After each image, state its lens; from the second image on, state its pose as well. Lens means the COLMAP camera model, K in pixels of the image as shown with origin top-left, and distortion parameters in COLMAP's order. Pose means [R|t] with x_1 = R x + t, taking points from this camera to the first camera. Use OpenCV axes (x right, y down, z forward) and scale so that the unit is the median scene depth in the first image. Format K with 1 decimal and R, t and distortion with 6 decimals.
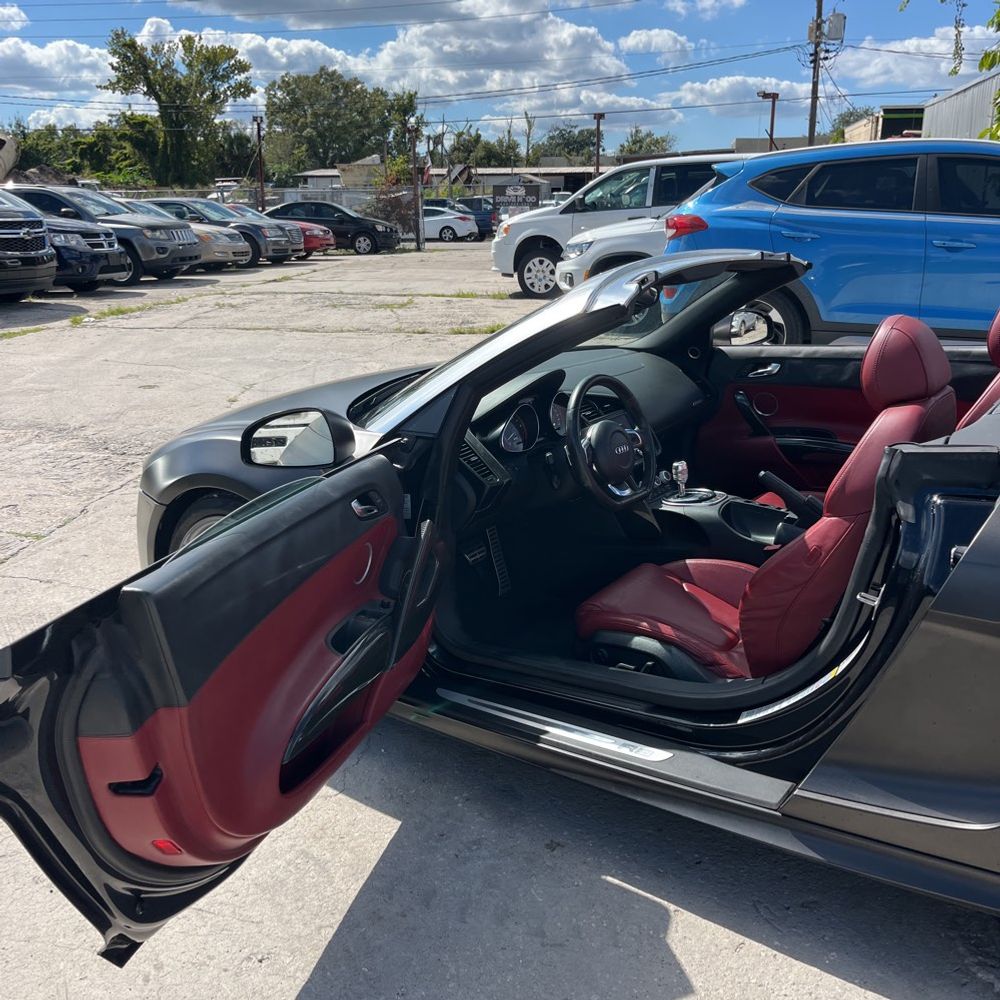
lens RADIAL K [[1025.8, 0, 494.8], [0, 1025.8, 501.2], [0, 0, 1]] dist [0.020755, 0.000000]
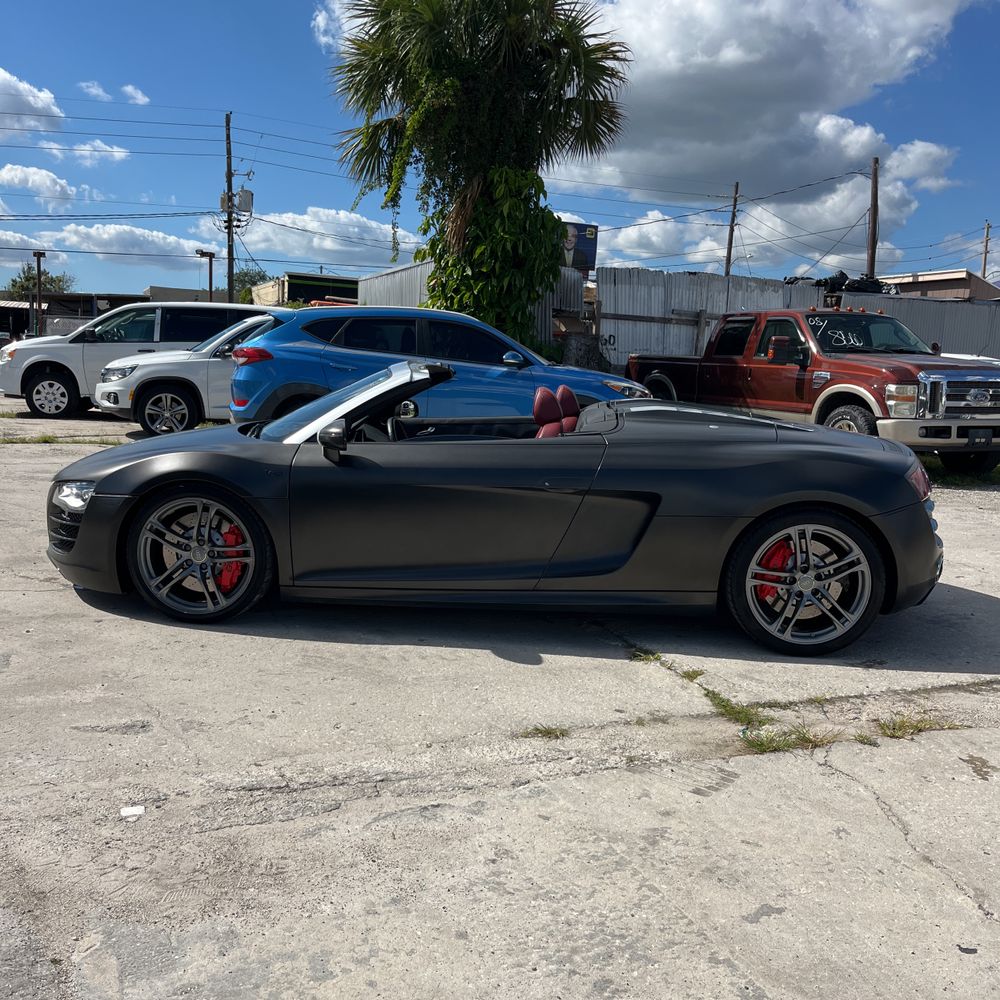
lens RADIAL K [[1025.8, 0, 500.8], [0, 1025.8, 501.5], [0, 0, 1]] dist [0.020755, 0.000000]
pose [[0.841612, -0.020199, 0.539704, -0.047203], [0.093823, 0.989574, -0.109273, 0.015942], [-0.531870, 0.142602, 0.834733, -0.042056]]
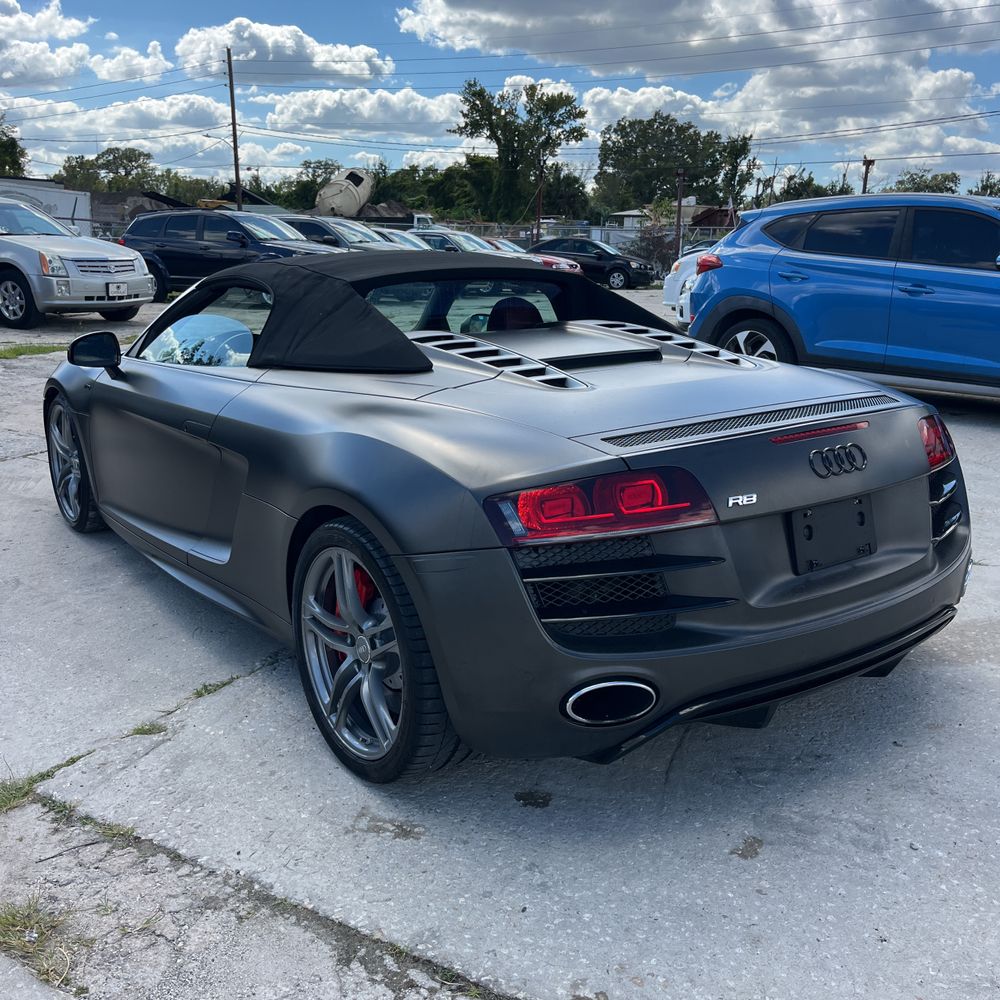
lens RADIAL K [[1025.8, 0, 490.1], [0, 1025.8, 496.3], [0, 0, 1]] dist [0.020755, 0.000000]
pose [[0.947948, 0.108792, -0.299265, 0.058793], [-0.120721, 0.992451, -0.021606, 0.007300], [0.294656, 0.056608, 0.953925, -0.025062]]
